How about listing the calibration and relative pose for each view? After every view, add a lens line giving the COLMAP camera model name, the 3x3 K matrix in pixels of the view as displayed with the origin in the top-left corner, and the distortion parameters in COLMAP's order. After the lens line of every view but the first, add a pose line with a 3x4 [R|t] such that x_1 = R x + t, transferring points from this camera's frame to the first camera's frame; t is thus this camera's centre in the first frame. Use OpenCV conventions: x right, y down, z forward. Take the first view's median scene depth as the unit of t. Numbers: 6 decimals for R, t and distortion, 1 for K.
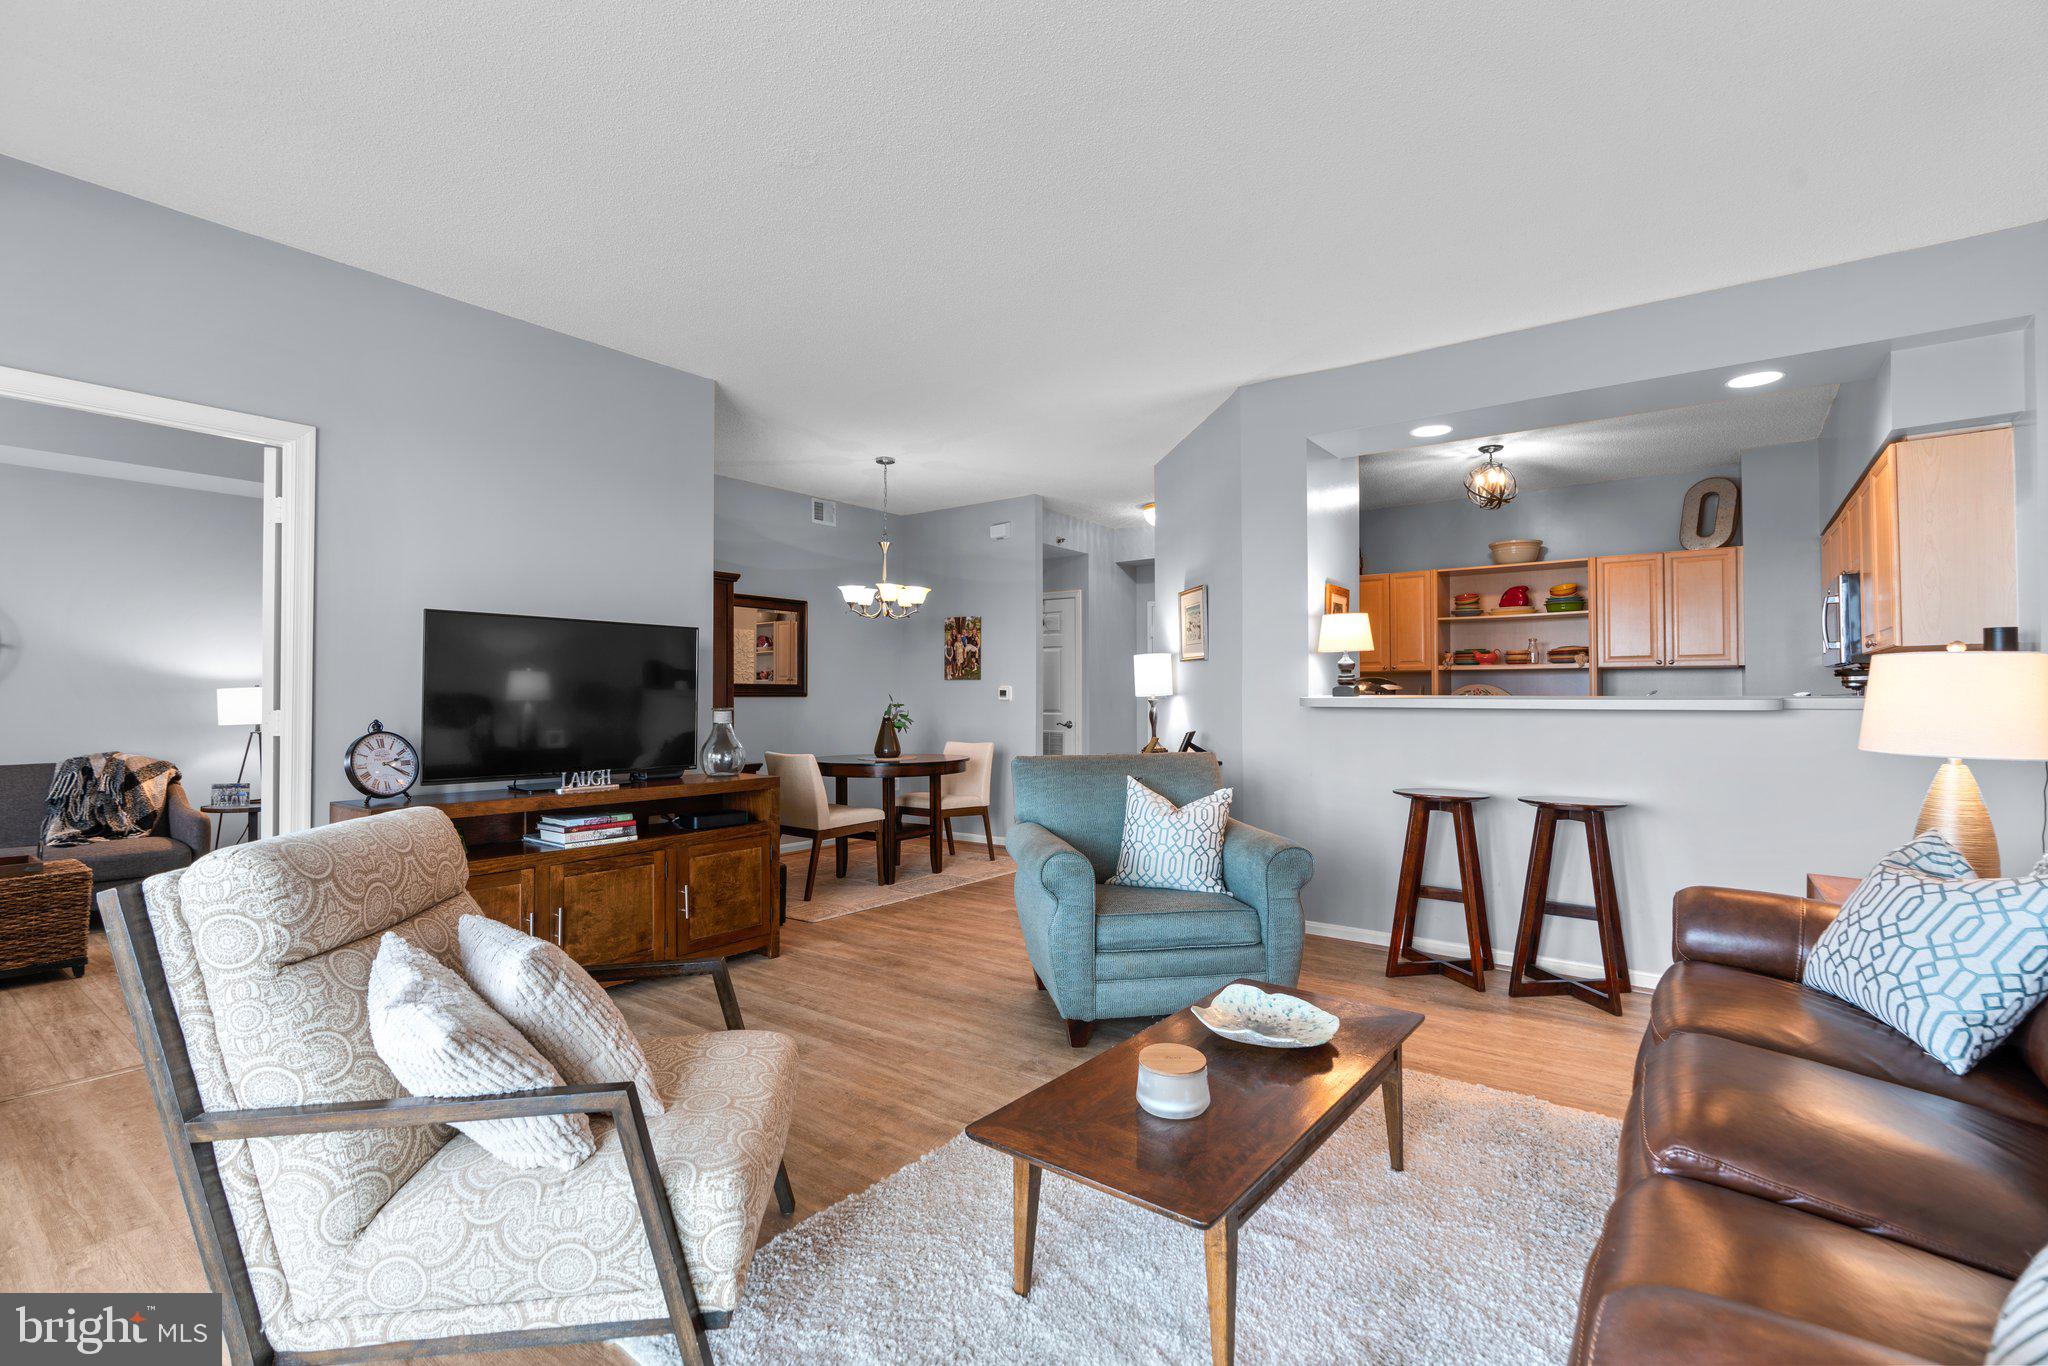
lens RADIAL K [[916.4, 0, 1024.0], [0, 916.4, 683.0], [0, 0, 1]] dist [-0.006079, 0.000575]
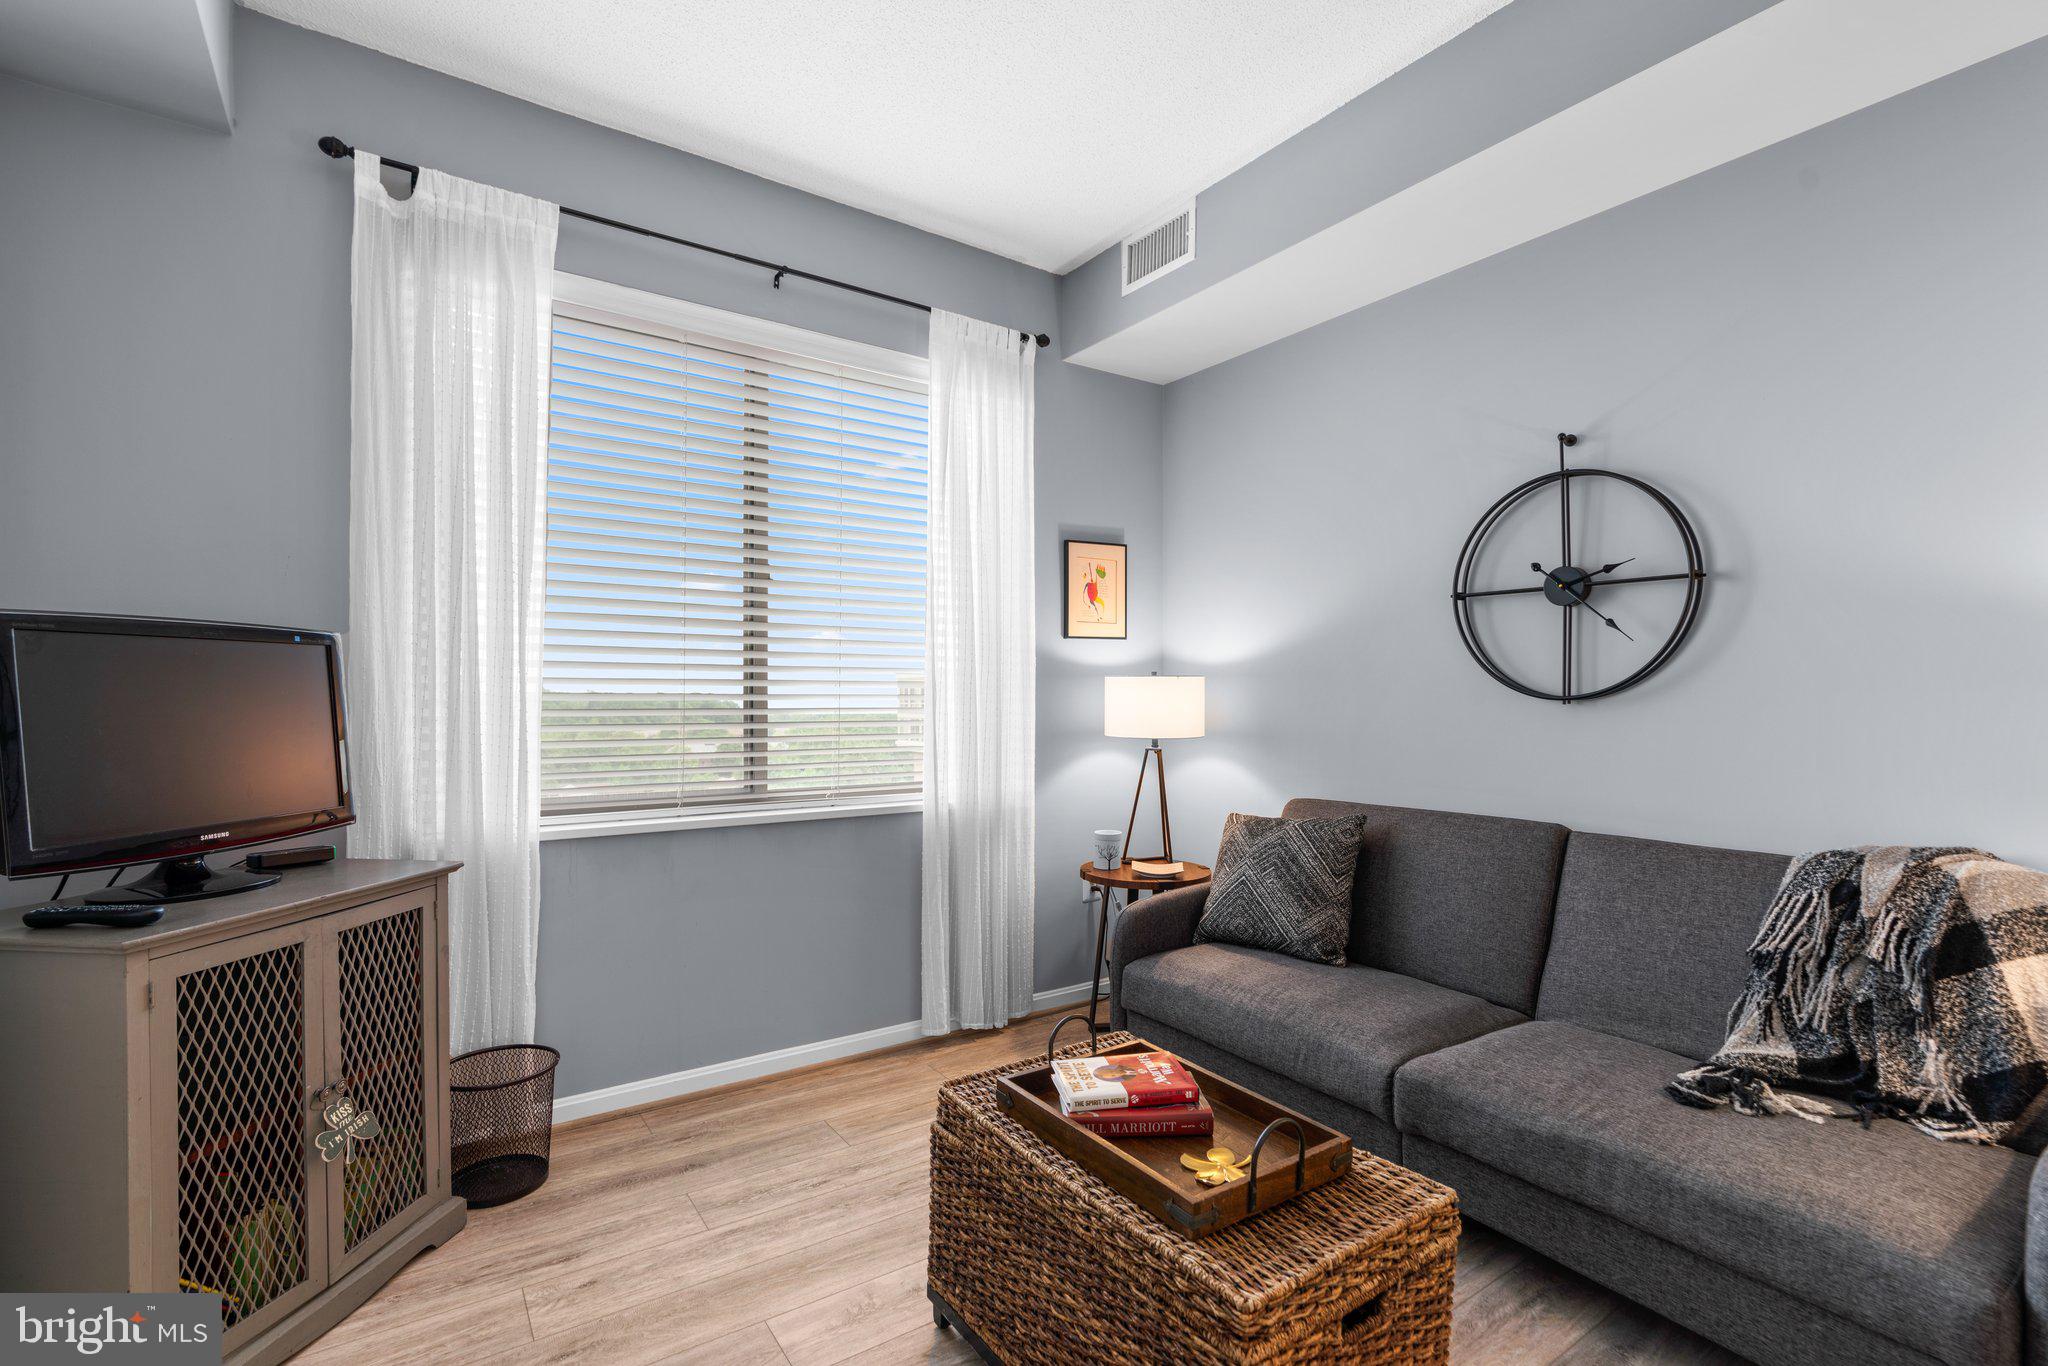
lens RADIAL K [[935.7, 0, 1022.2], [0, 935.7, 701.3], [0, 0, 1]] dist [-0.018545, 0.010196]
pose [[-0.322542, 0.007864, -0.946523, -0.537684], [0.017502, 0.999844, 0.002343, 0.012501], [0.946393, -0.015810, -0.322629, 0.759851]]
